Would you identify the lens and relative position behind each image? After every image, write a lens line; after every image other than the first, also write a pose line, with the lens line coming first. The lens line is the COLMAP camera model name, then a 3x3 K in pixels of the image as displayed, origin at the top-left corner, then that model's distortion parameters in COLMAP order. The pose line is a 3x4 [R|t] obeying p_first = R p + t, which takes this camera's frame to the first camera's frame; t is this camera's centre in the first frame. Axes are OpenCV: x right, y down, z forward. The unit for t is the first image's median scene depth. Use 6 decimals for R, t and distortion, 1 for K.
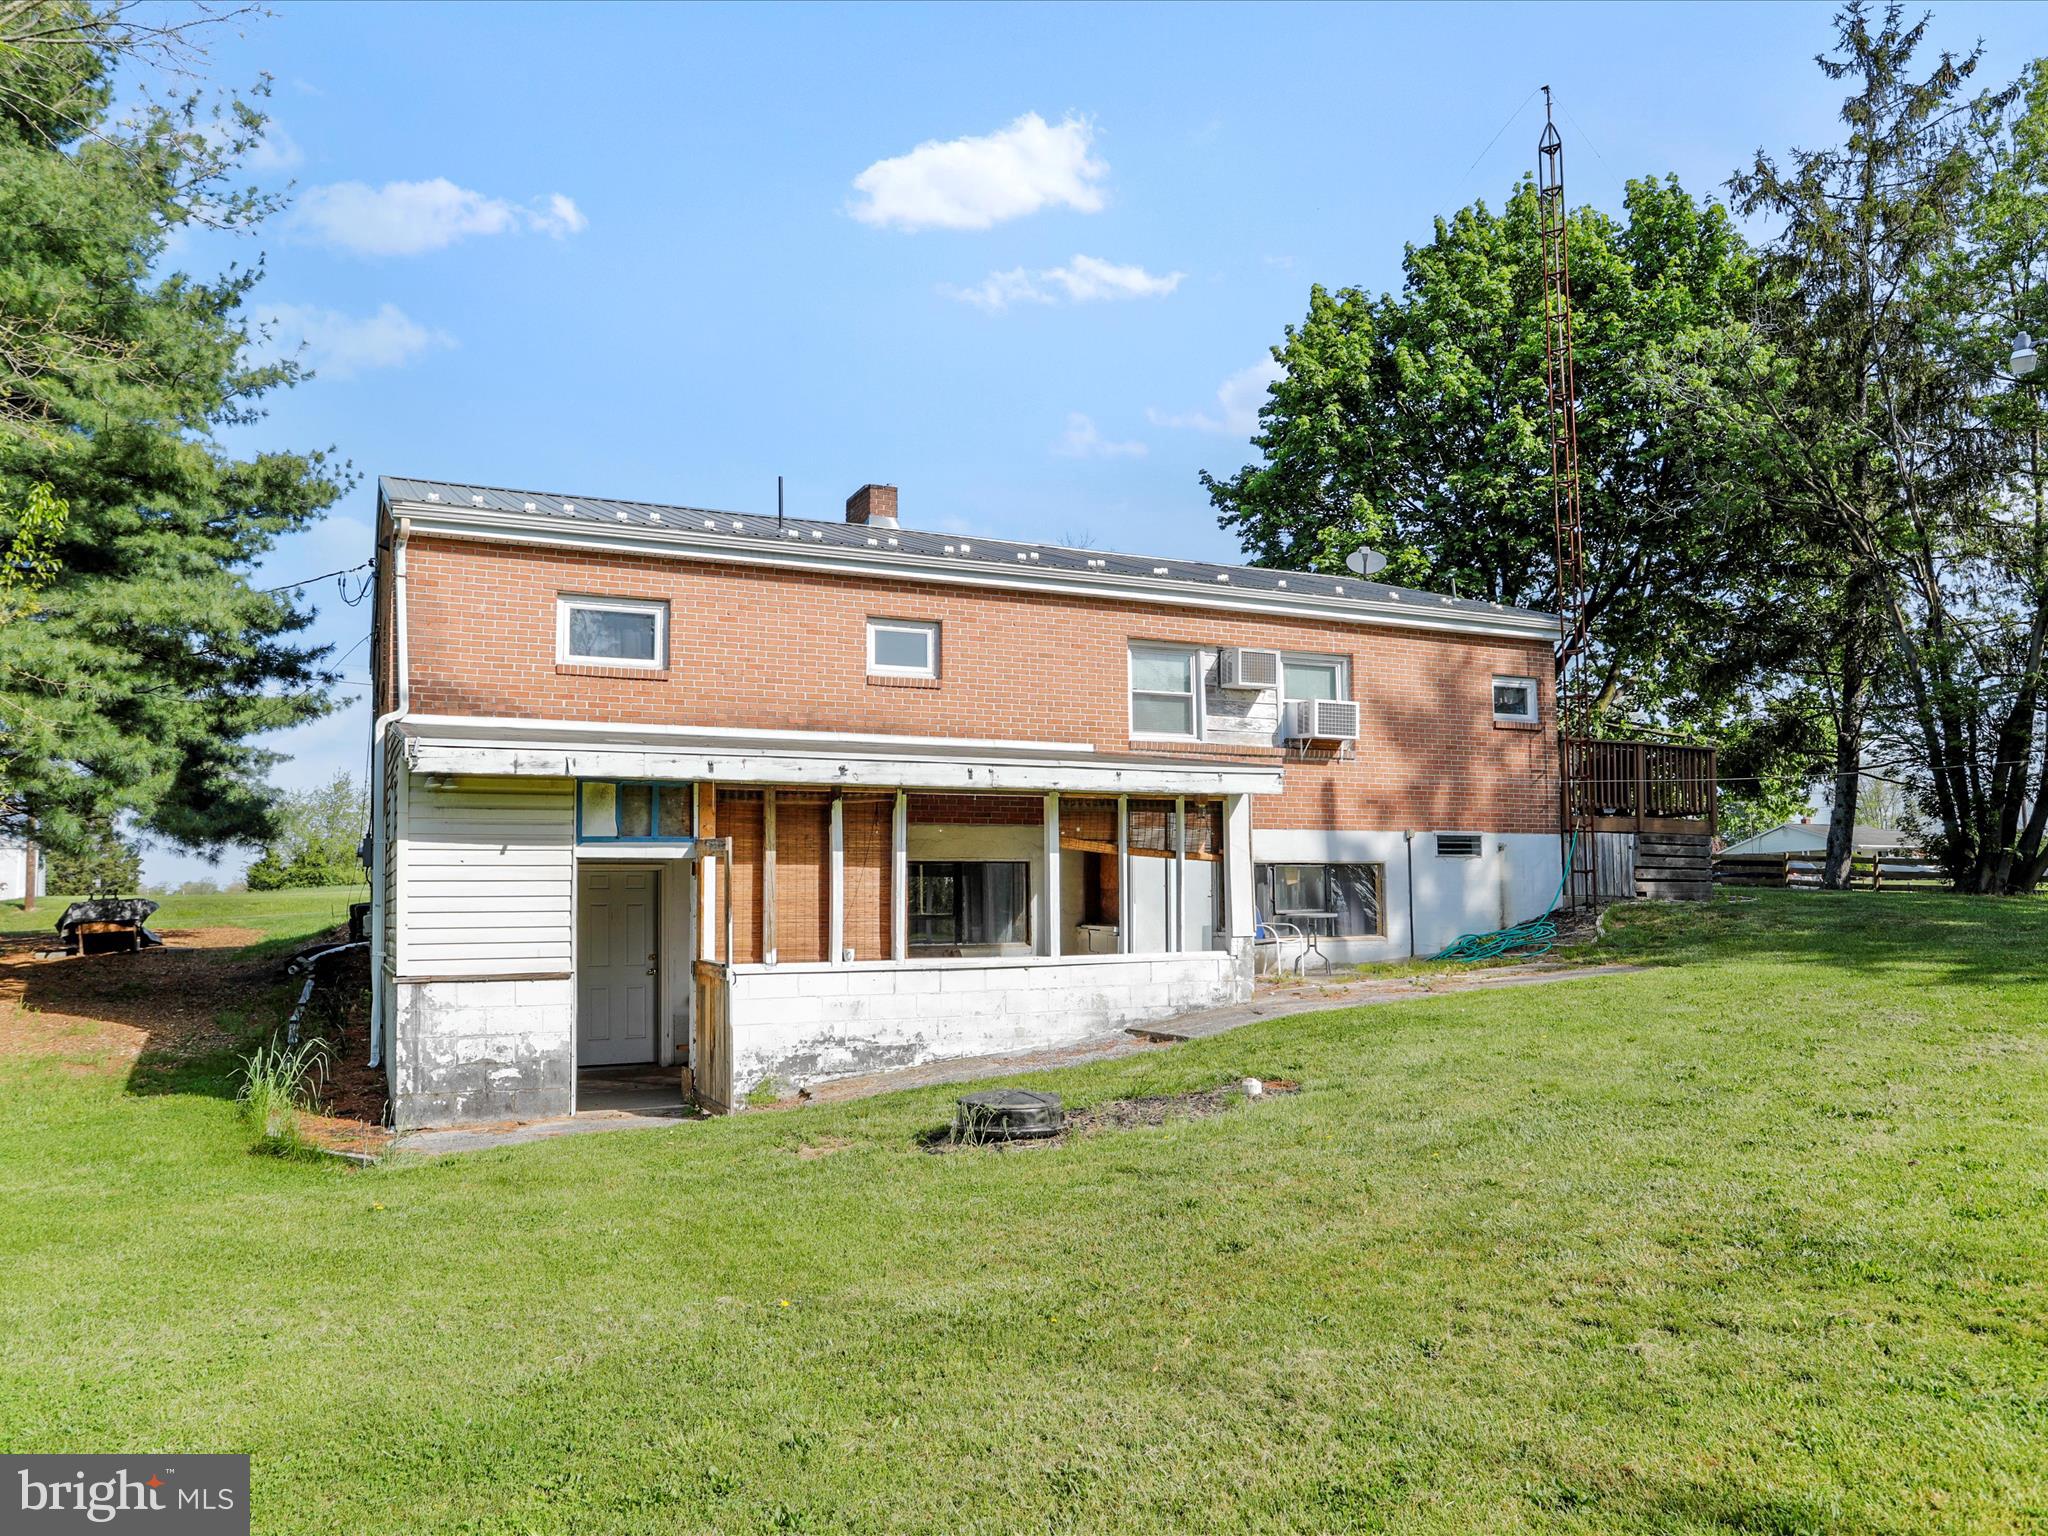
lens RADIAL K [[1522.5, 0, 1106.6], [0, 1522.5, 765.9], [0, 0, 1]] dist [0.028088, -0.152126]
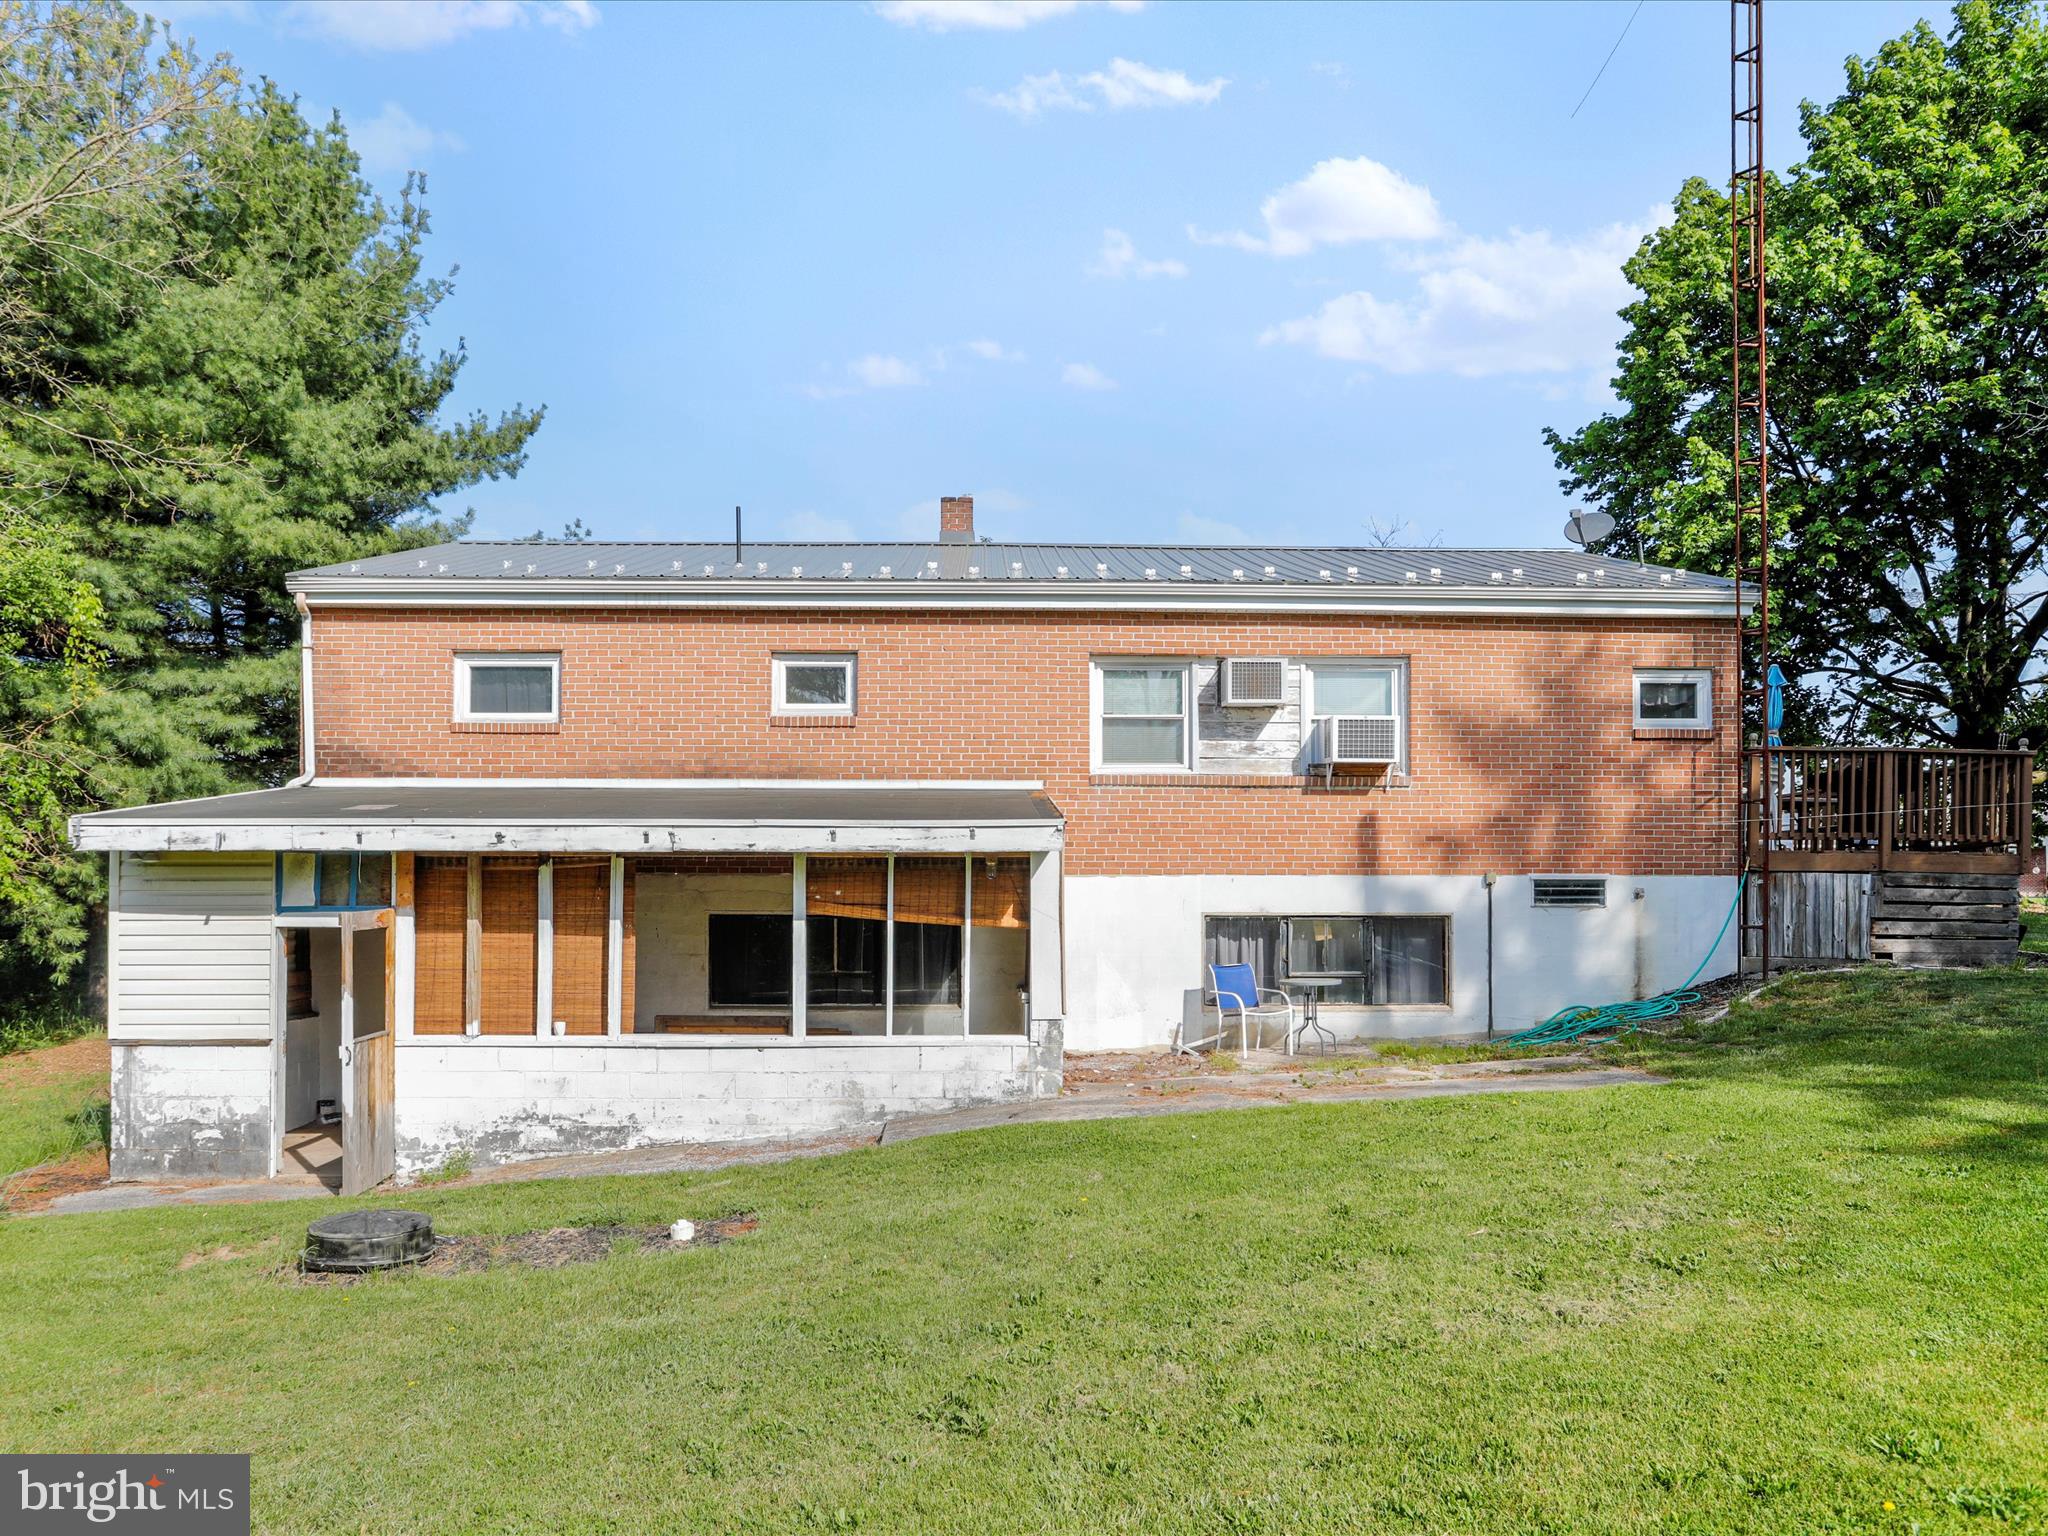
lens RADIAL K [[1494.1, 0, 1024.2], [0, 1494.1, 890.3], [0, 0, 1]] dist [-0.007671, -0.003031]
pose [[0.900382, 0.008821, -0.435010, 0.342575], [0.028082, 0.996532, 0.078330, -0.018167], [0.434193, -0.082743, 0.897012, 0.209219]]
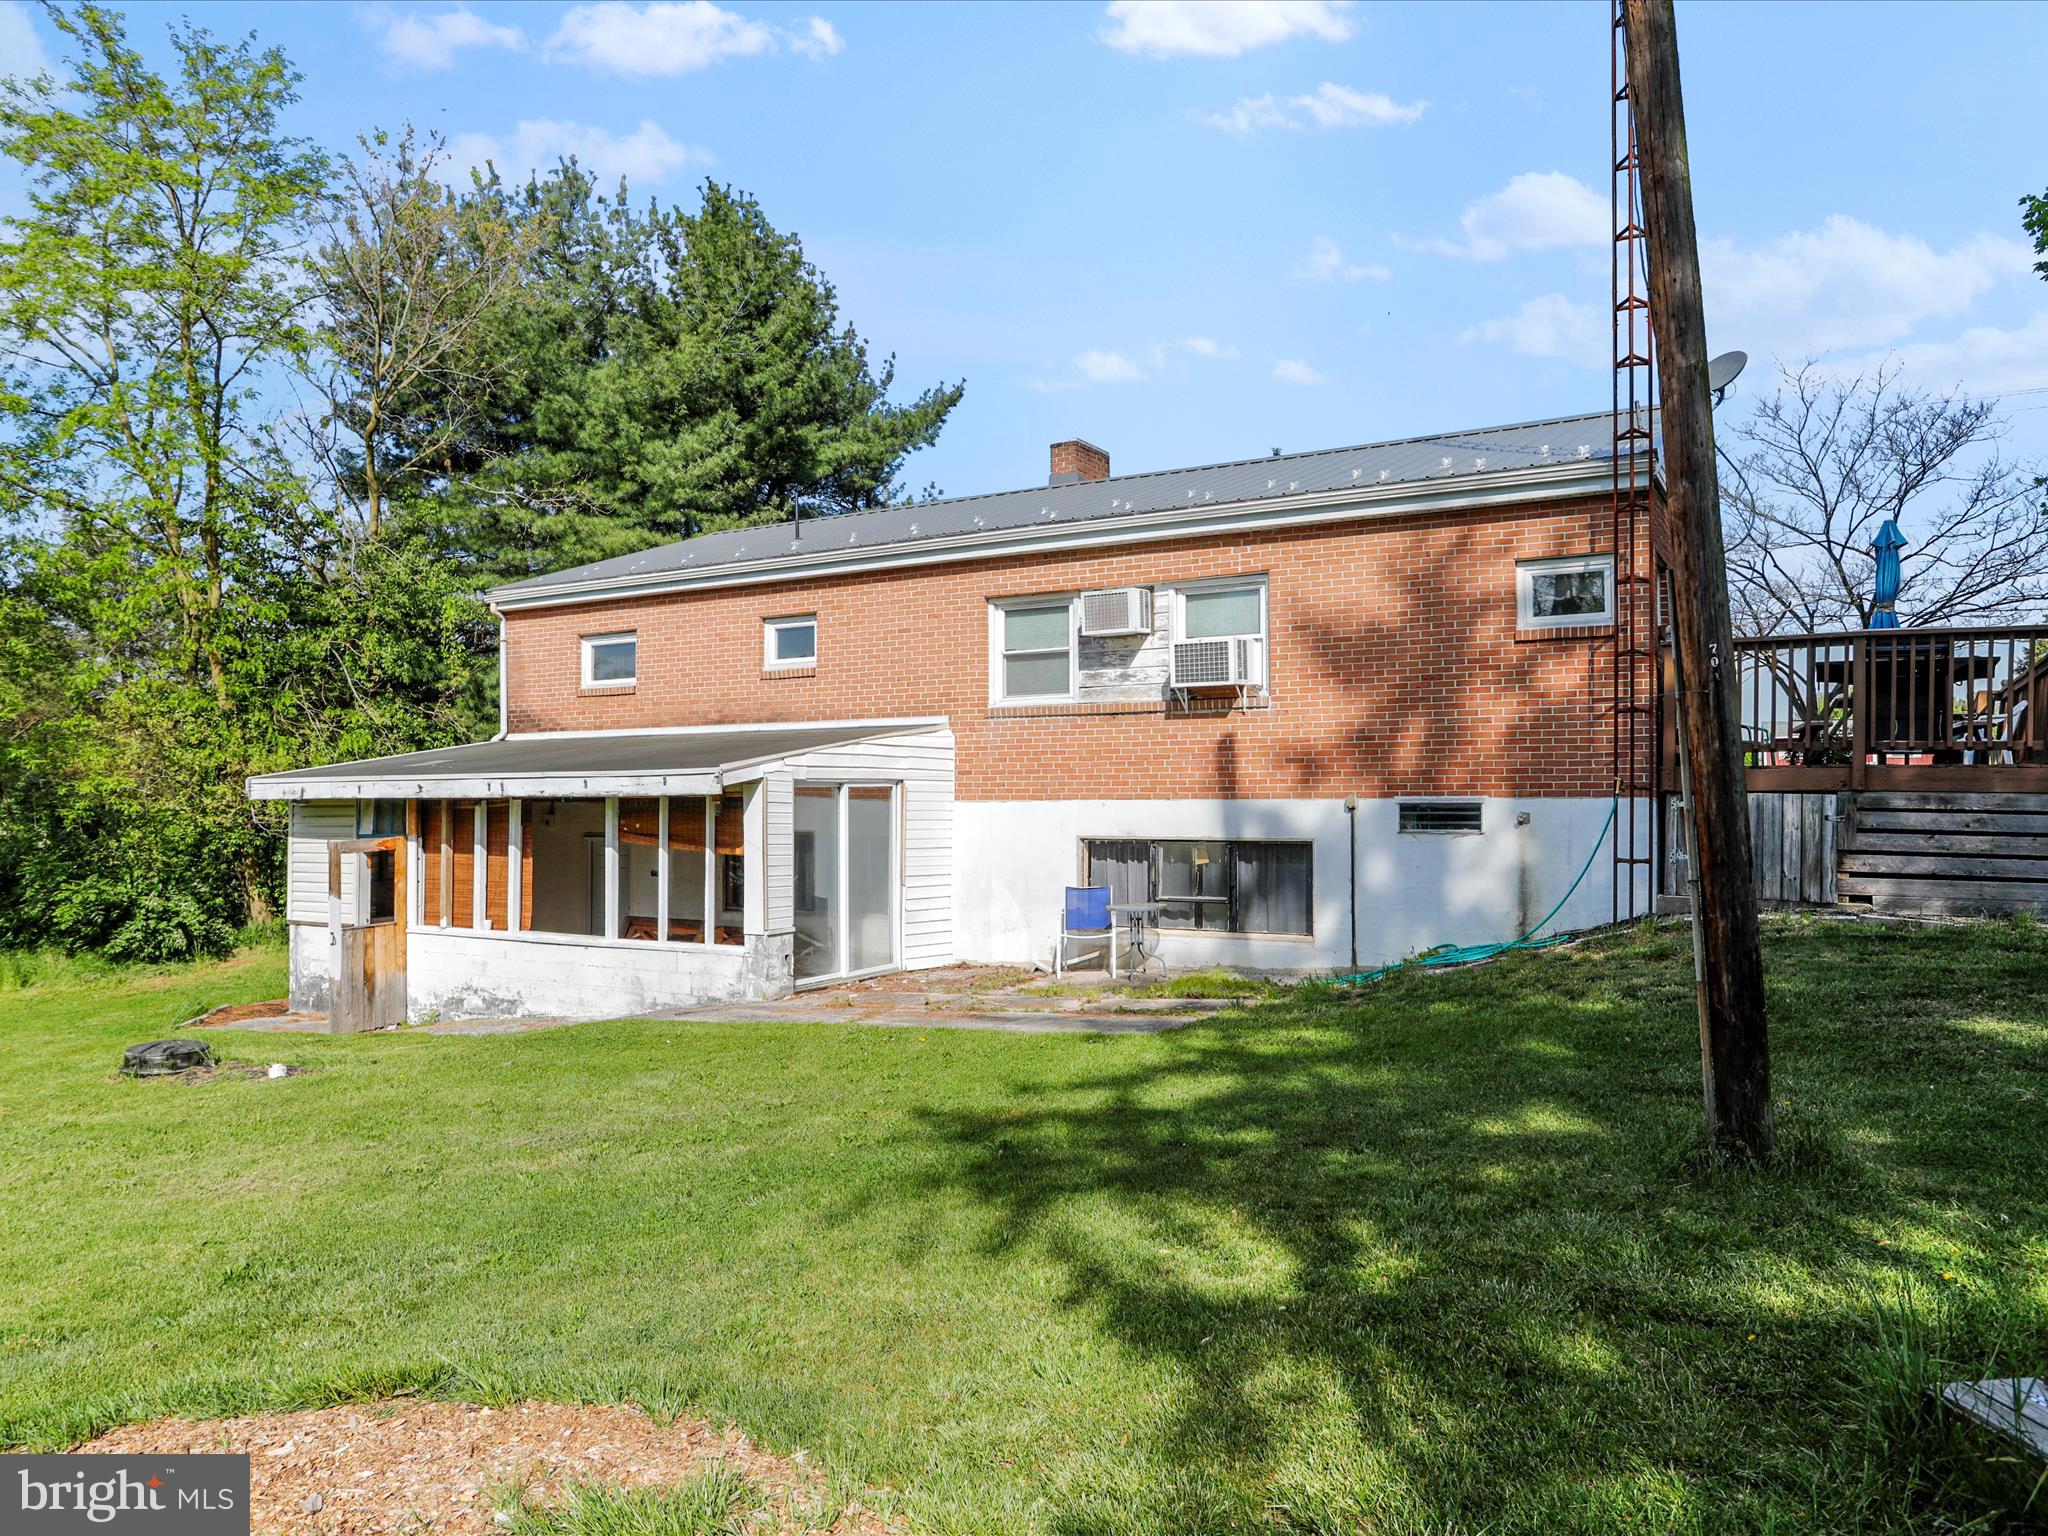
lens RADIAL K [[1421.8, 0, 1024.0], [0, 1421.8, 768.0], [0, 0, 1]] dist [-0.000719, 0.000791]
pose [[0.518662, -0.006098, -0.854958, 0.761344], [0.079873, 0.995947, 0.041351, -0.014009], [0.851240, -0.089736, 0.517047, 0.545894]]
